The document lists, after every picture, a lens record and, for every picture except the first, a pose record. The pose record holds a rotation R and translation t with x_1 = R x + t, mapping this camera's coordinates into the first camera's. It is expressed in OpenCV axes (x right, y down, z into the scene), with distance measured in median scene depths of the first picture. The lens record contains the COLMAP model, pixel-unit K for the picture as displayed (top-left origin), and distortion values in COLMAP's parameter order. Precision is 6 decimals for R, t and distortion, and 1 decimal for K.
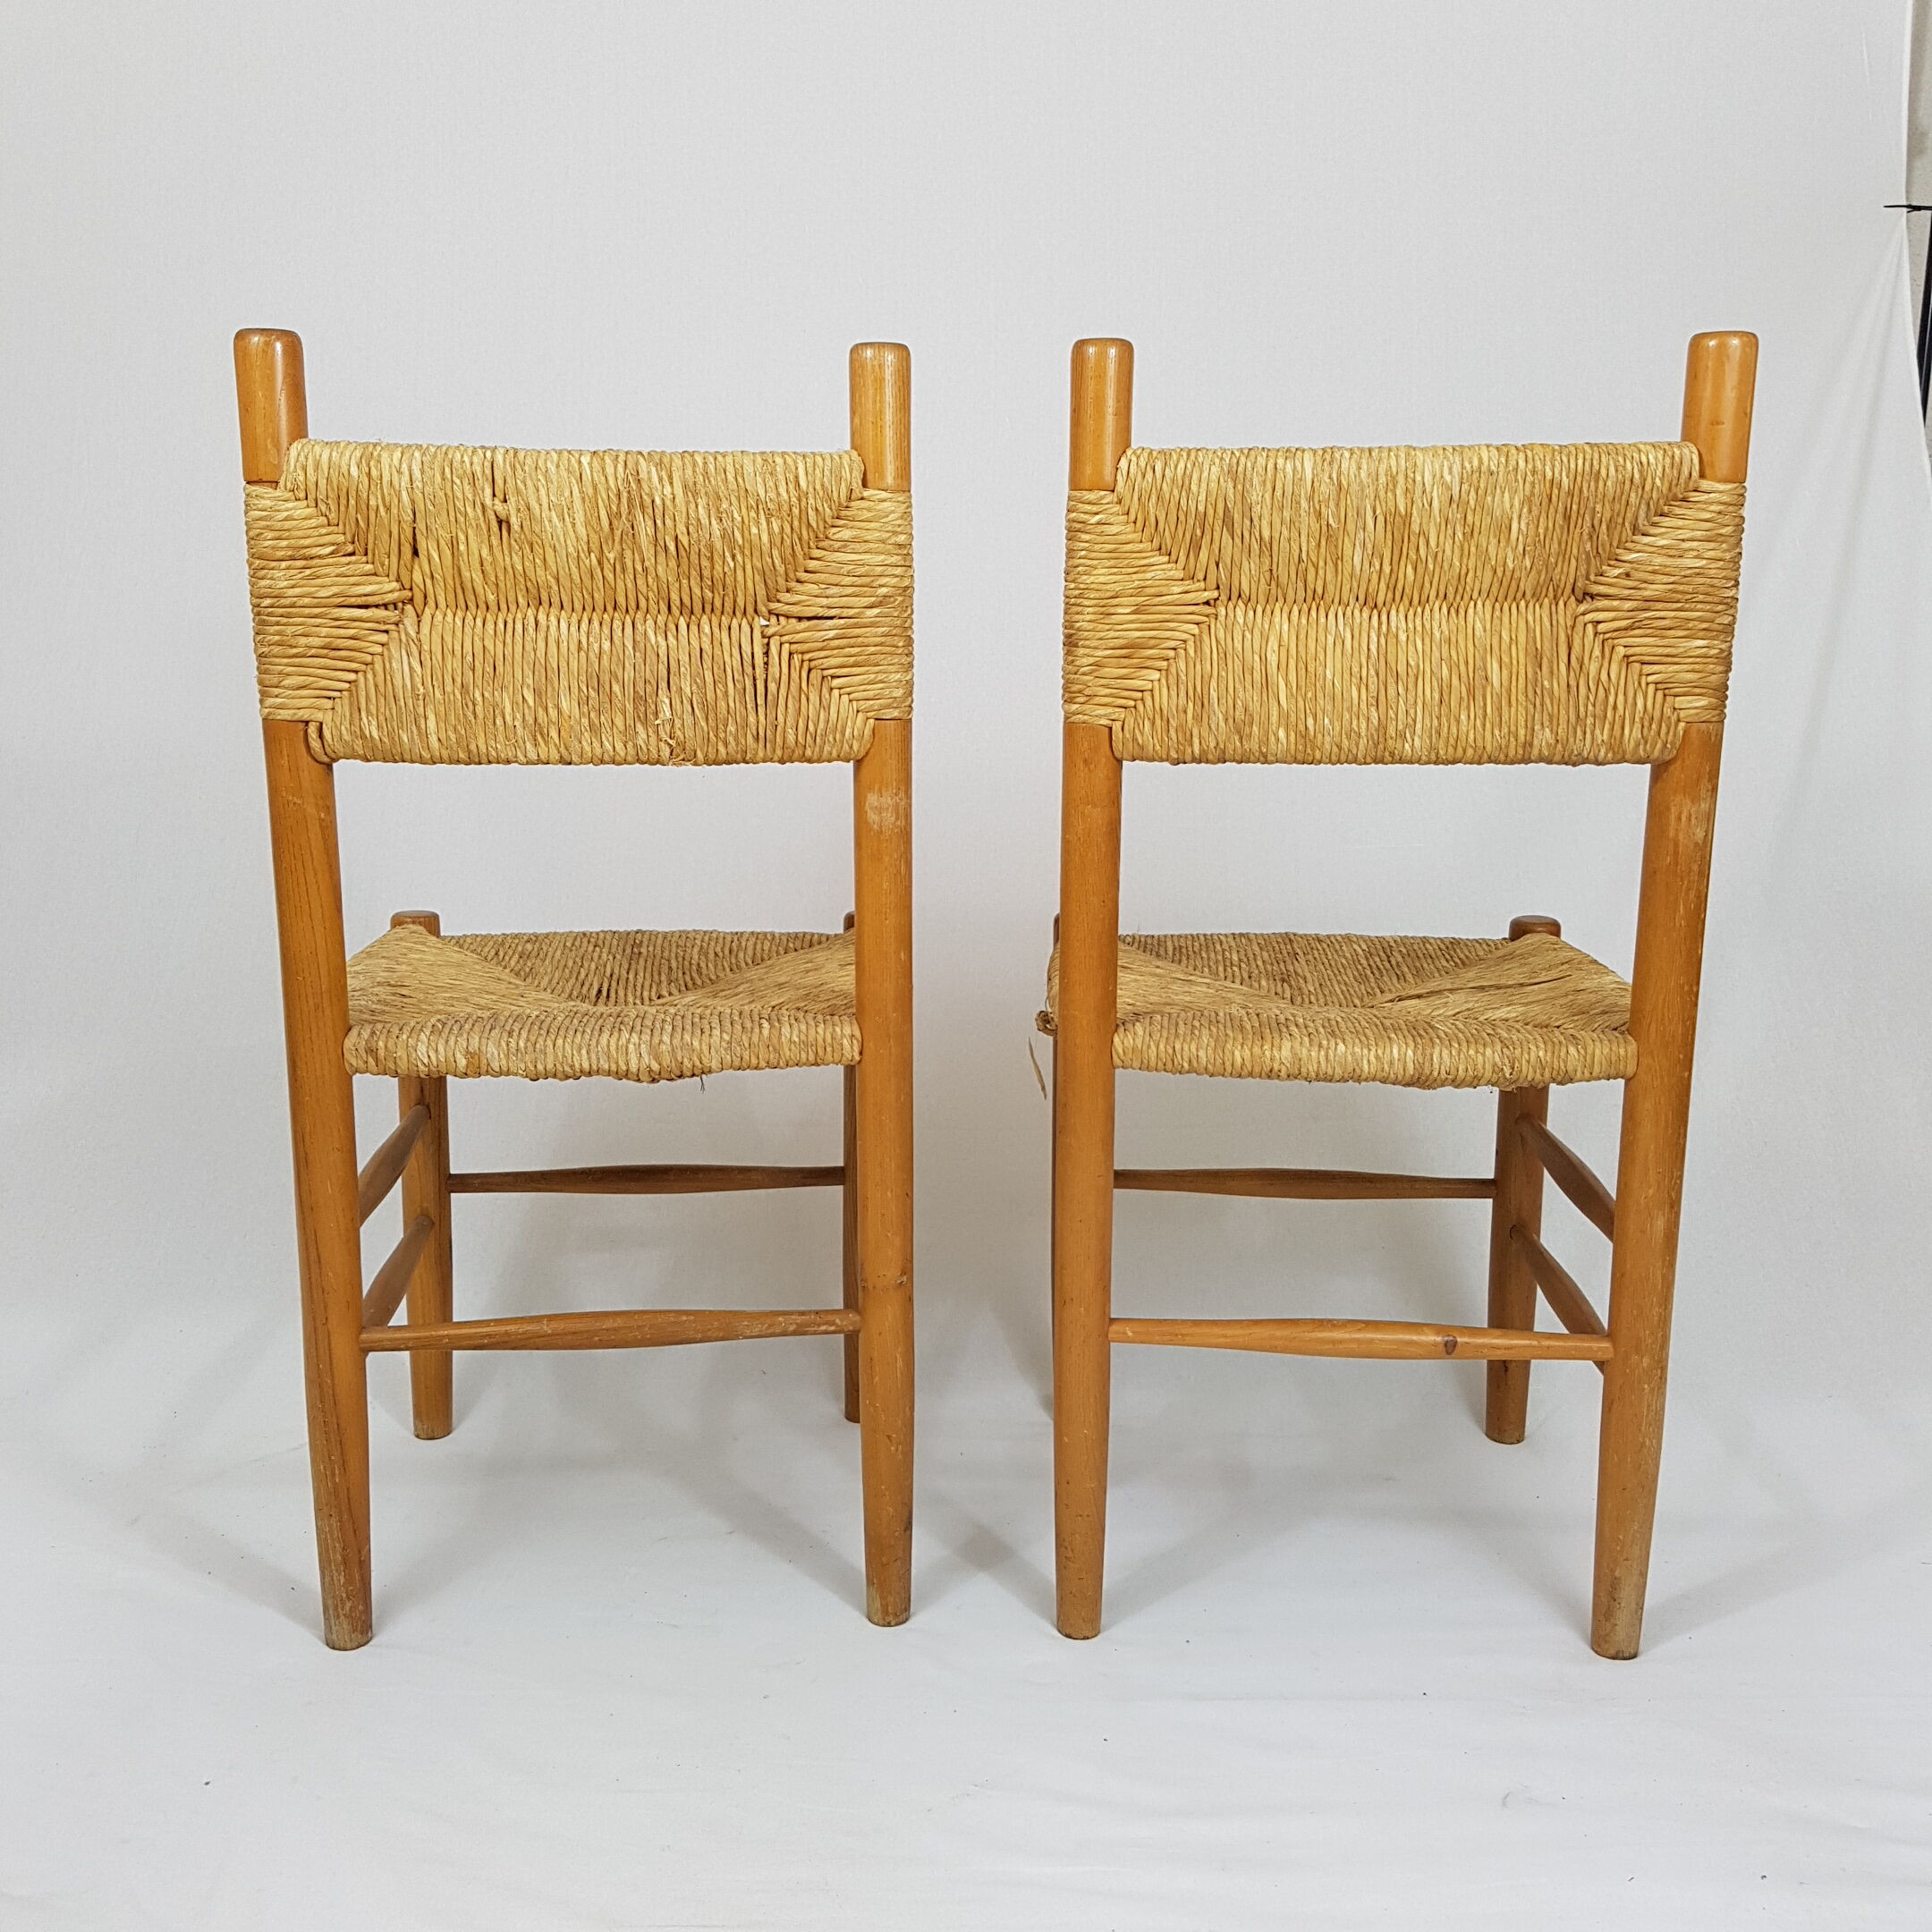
lens RADIAL K [[1895.4, 0, 966.0], [0, 1895.4, 966.0], [0, 0, 1]] dist [0.263530, -0.457969]
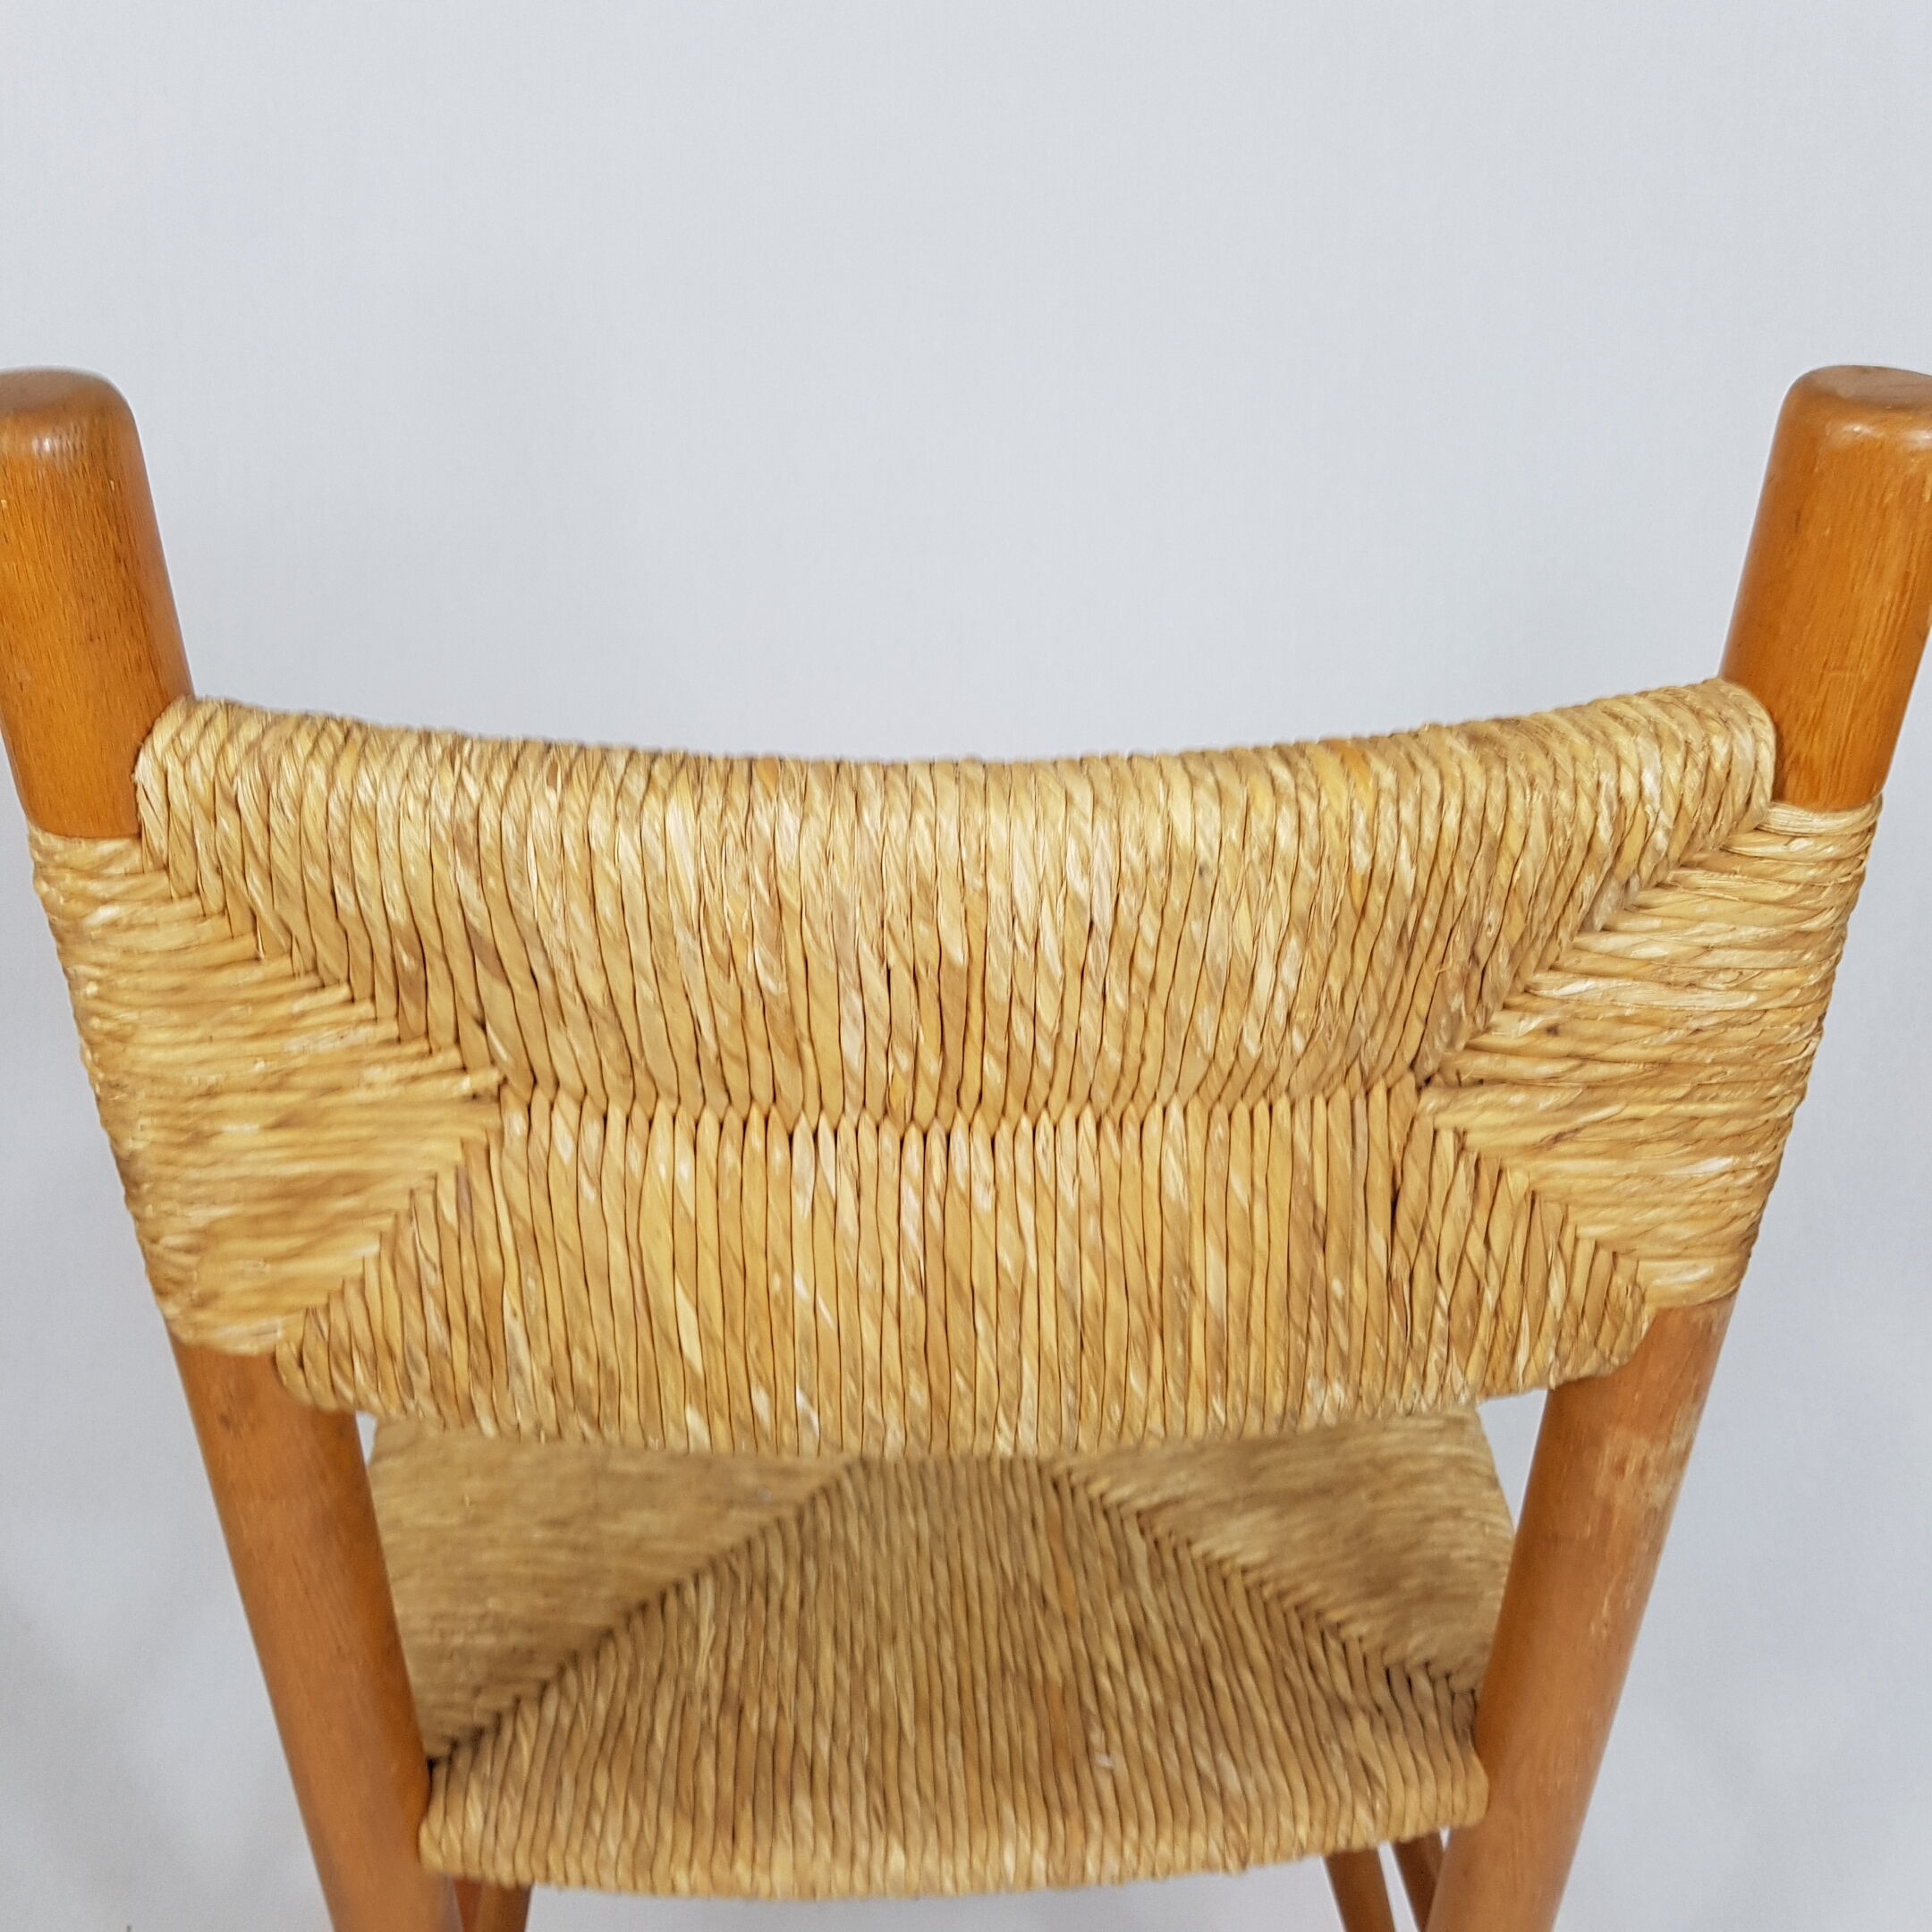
lens RADIAL K [[1895.4, 0, 966.0], [0, 1895.4, 966.0], [0, 0, 1]] dist [0.263530, -0.457969]
pose [[0.994007, -0.064926, 0.087951, 0.192799], [0.025001, 0.918219, 0.395283, -0.364700], [-0.106422, -0.390715, 0.914339, 0.672173]]
